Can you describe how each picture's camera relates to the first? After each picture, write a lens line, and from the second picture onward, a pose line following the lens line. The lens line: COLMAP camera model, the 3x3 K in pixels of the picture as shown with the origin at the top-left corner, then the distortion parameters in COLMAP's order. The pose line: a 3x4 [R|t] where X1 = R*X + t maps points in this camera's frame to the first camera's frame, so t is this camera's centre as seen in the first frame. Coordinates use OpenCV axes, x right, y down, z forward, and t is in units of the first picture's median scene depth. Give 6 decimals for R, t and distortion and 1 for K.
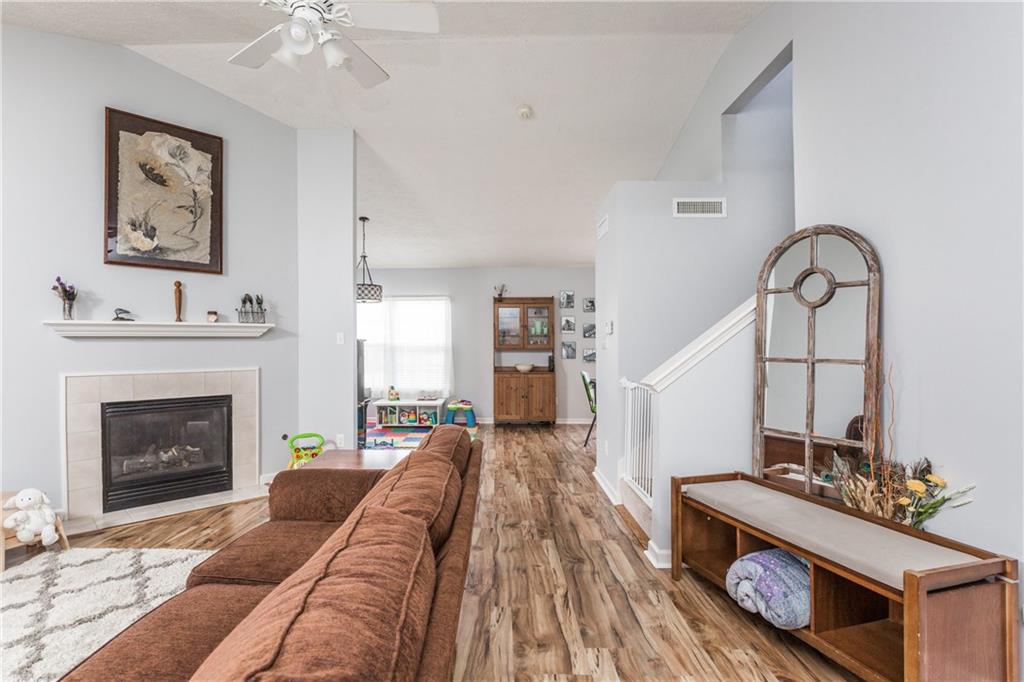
lens RADIAL K [[498.3, 0, 512.0], [0, 498.3, 341.0], [0, 0, 1]] dist [-0.000822, -0.000282]
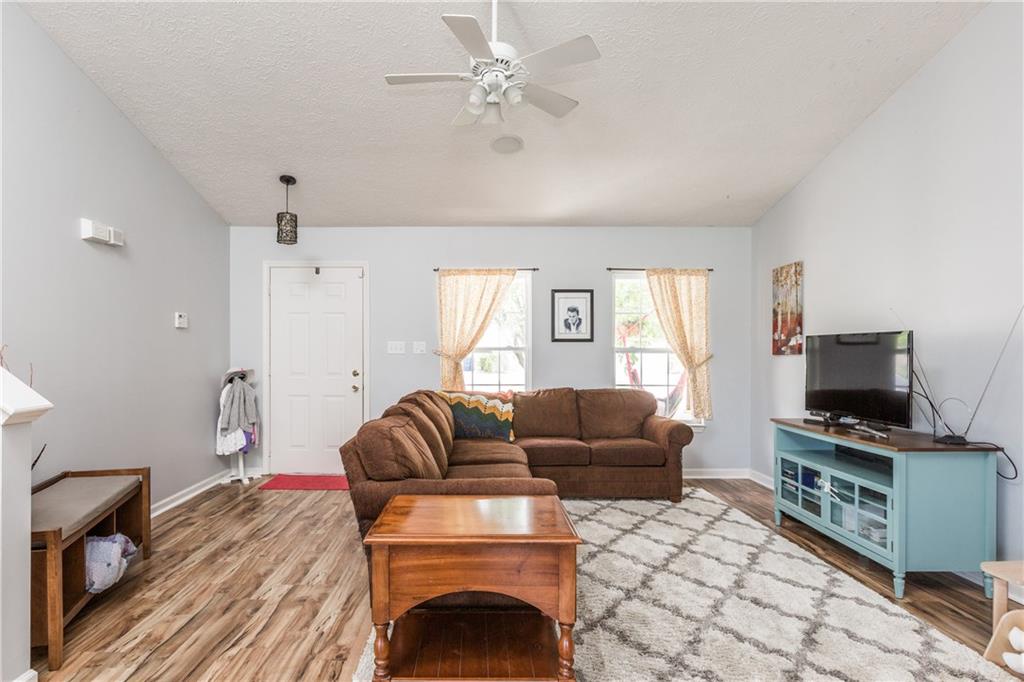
lens RADIAL K [[560.9, 0, 510.2], [0, 560.9, 357.5], [0, 0, 1]] dist [0.000275, -0.000018]
pose [[-0.999760, 0.001489, -0.021877, -0.217082], [0.001471, 0.999999, 0.000861, 0.015386], [0.021878, 0.000829, -0.999760, 1.247916]]
